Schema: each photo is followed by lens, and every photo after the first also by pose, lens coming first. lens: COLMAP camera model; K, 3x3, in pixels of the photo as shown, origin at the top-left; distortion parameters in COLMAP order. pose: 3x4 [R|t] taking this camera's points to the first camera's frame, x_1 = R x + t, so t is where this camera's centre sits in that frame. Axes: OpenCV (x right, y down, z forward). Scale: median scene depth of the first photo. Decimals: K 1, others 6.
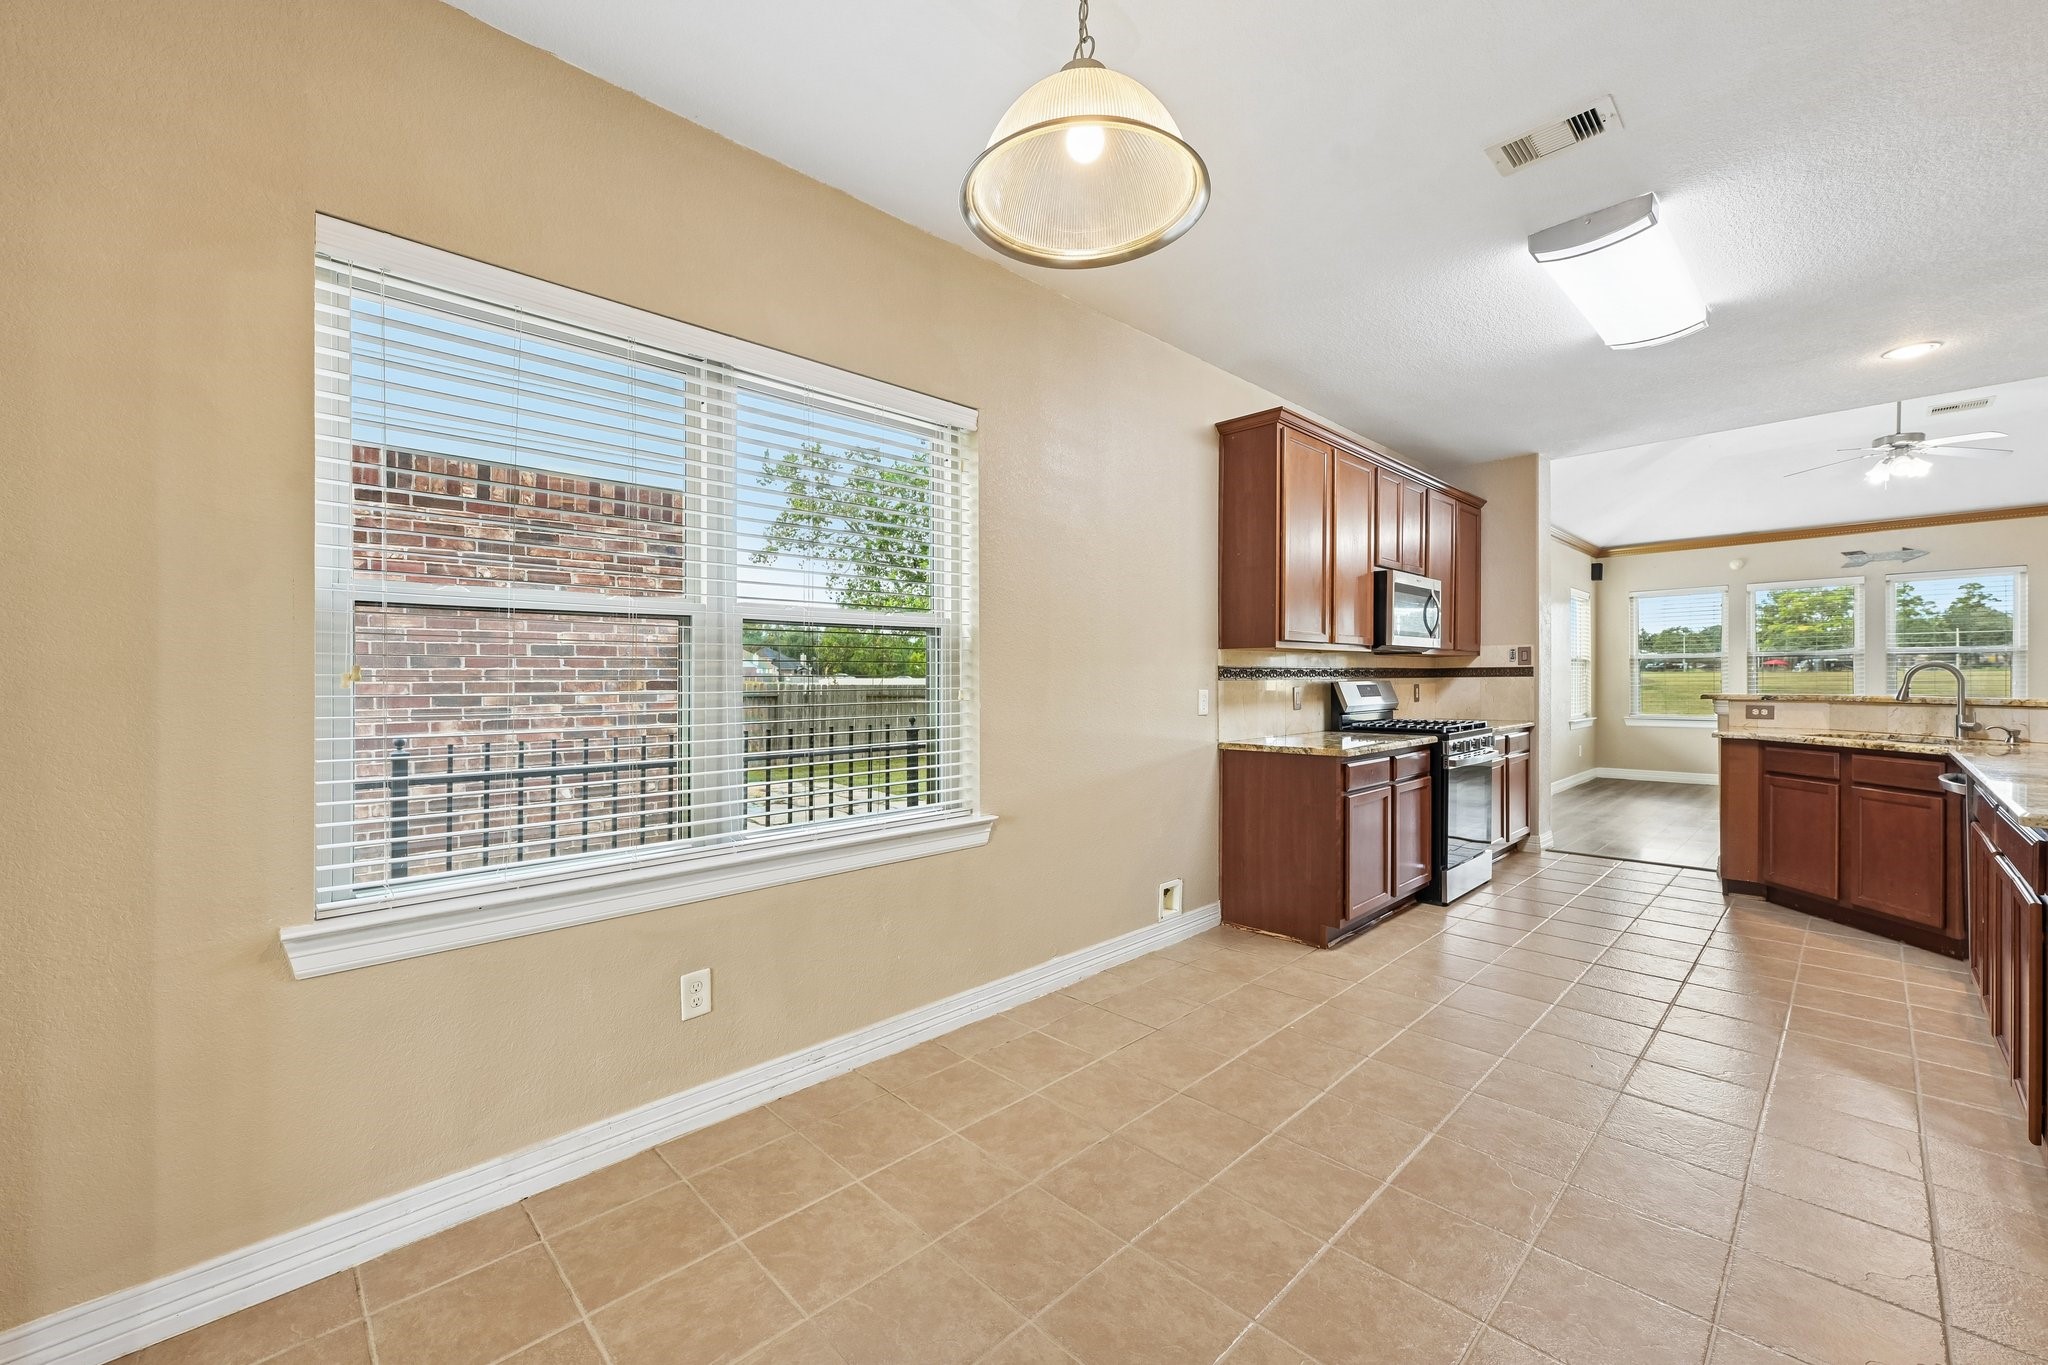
lens RADIAL K [[814.5, 0, 1024.8], [0, 814.5, 686.5], [0, 0, 1]] dist [-0.002158, 0.000912]
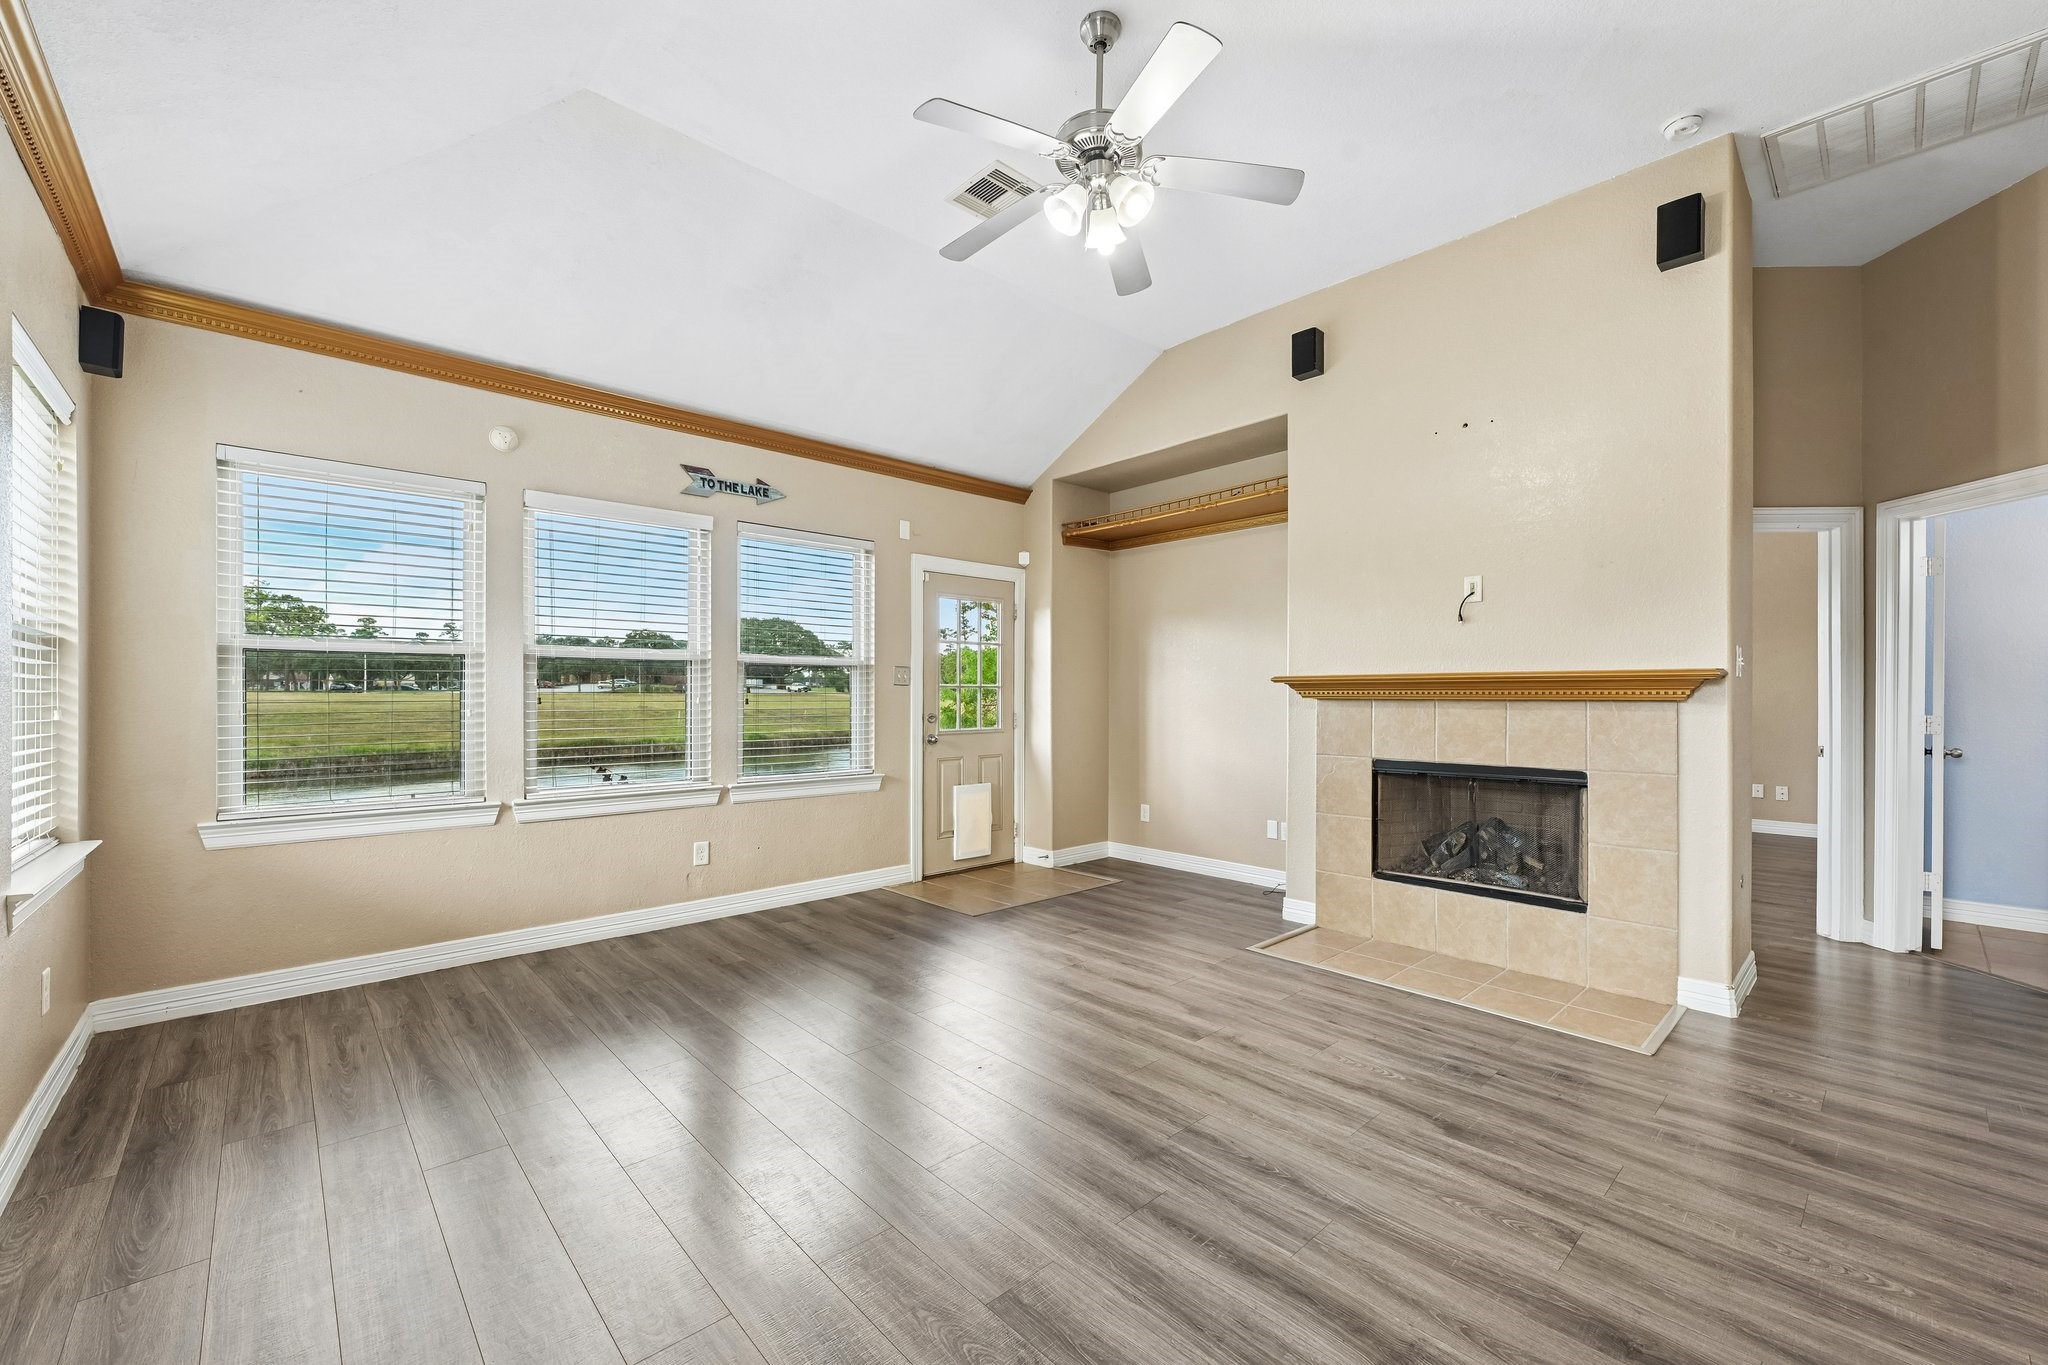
lens RADIAL K [[814.5, 0, 1014.8], [0, 814.5, 699.2], [0, 0, 1]] dist [-0.002158, 0.000912]
pose [[0.032709, 0.003508, 0.999459, 0.853443], [0.006064, 0.999975, -0.003709, -0.018574], [-0.999447, 0.006182, 0.032687, 1.339605]]
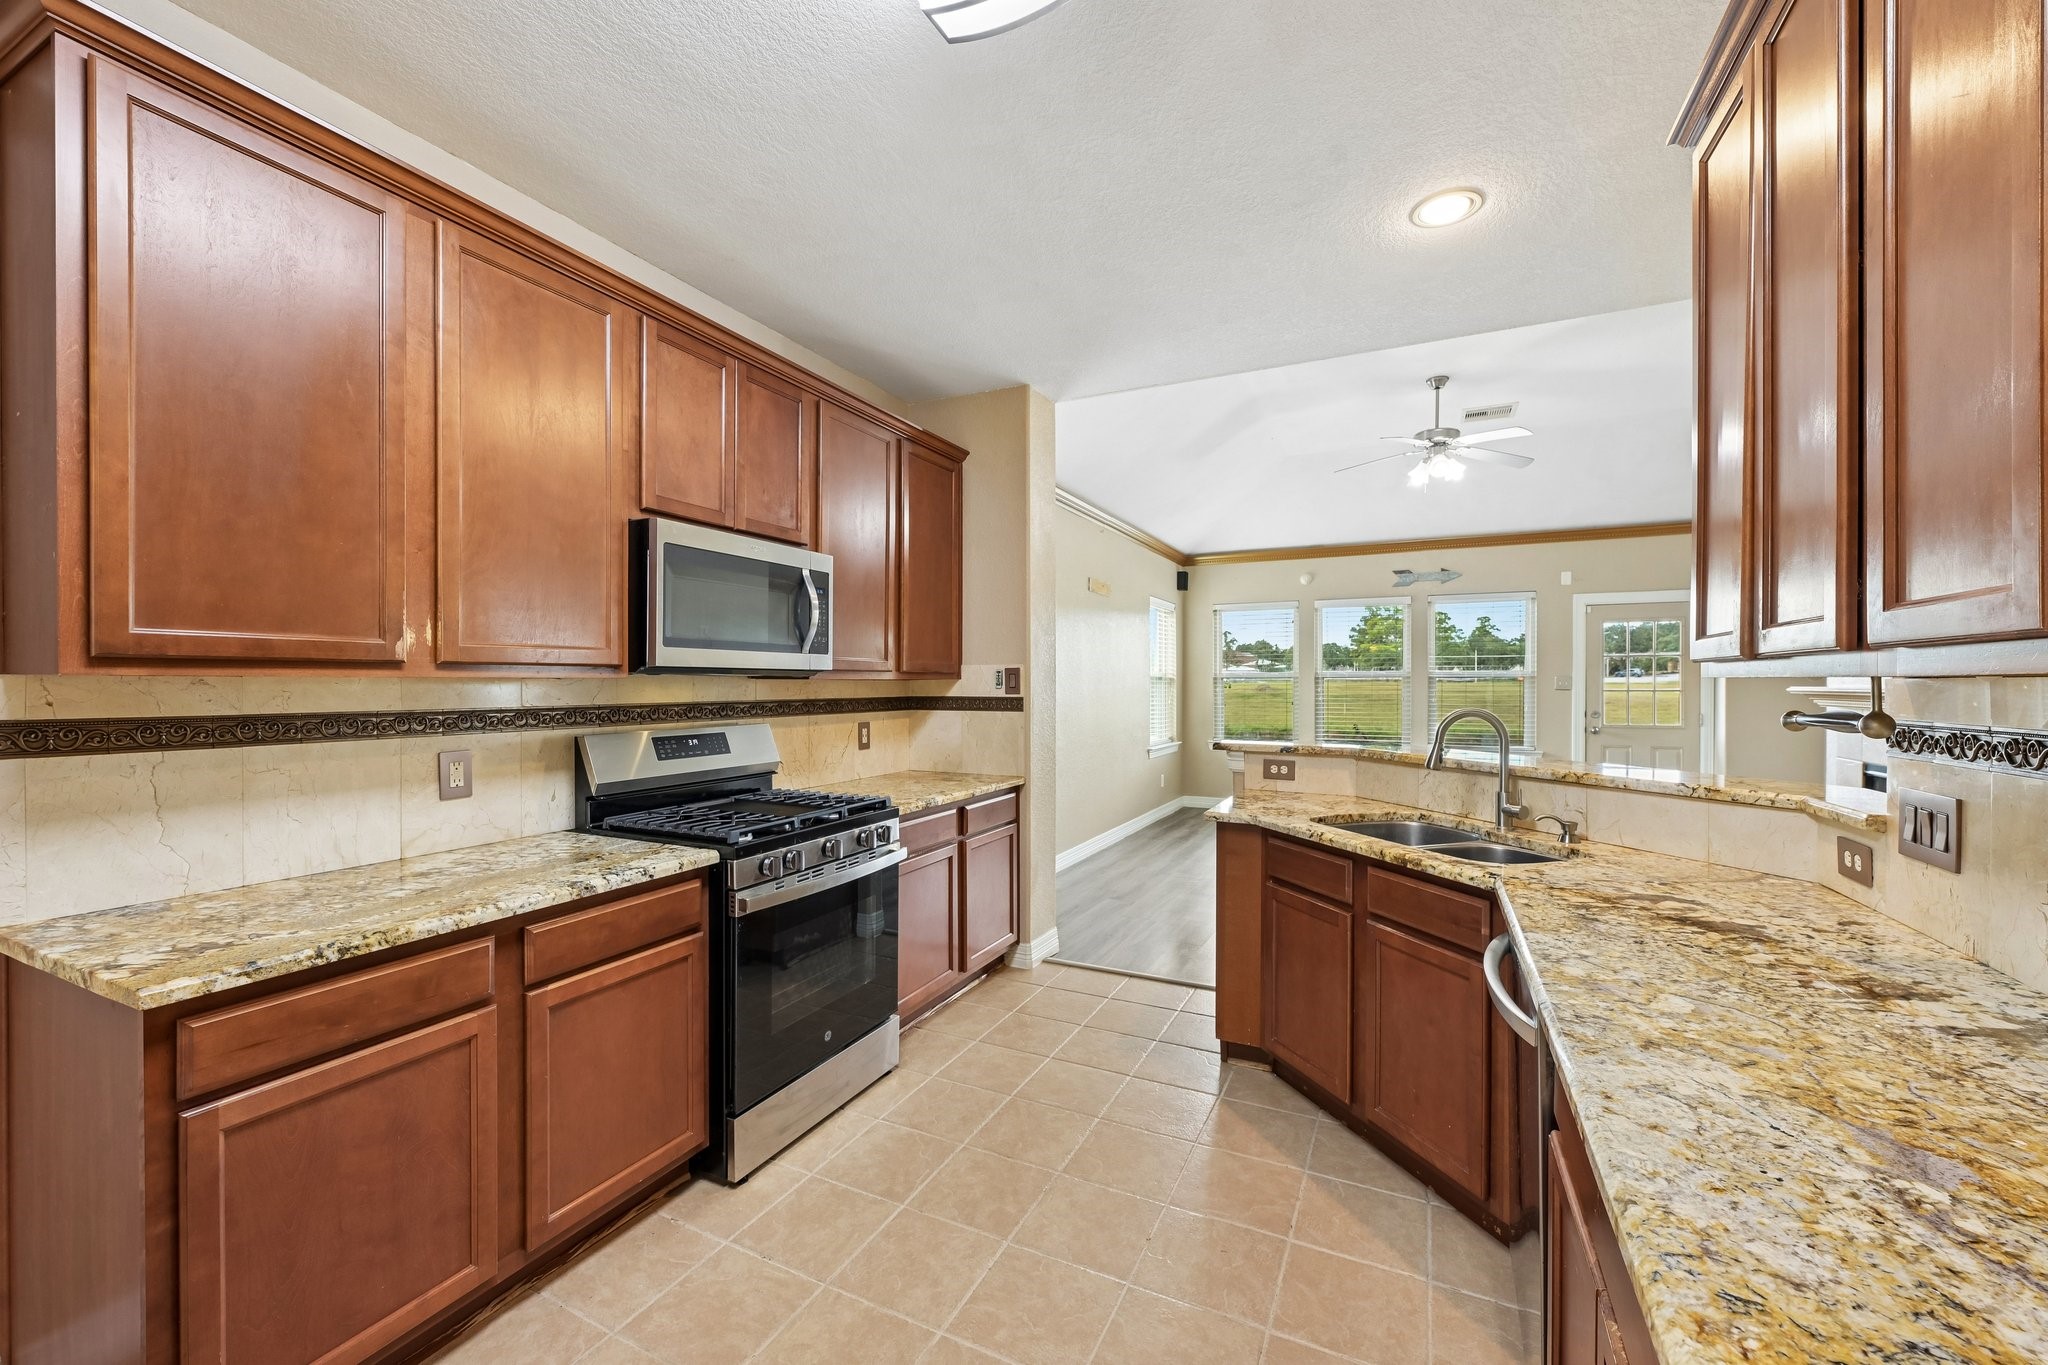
lens RADIAL K [[814.5, 0, 1019.2], [0, 814.5, 689.9], [0, 0, 1]] dist [-0.002158, 0.000912]
pose [[0.941775, 0.005775, 0.336194, 0.462927], [-0.005358, 0.999983, -0.002167, -0.033883], [-0.336201, 0.000240, 0.941790, 0.422084]]
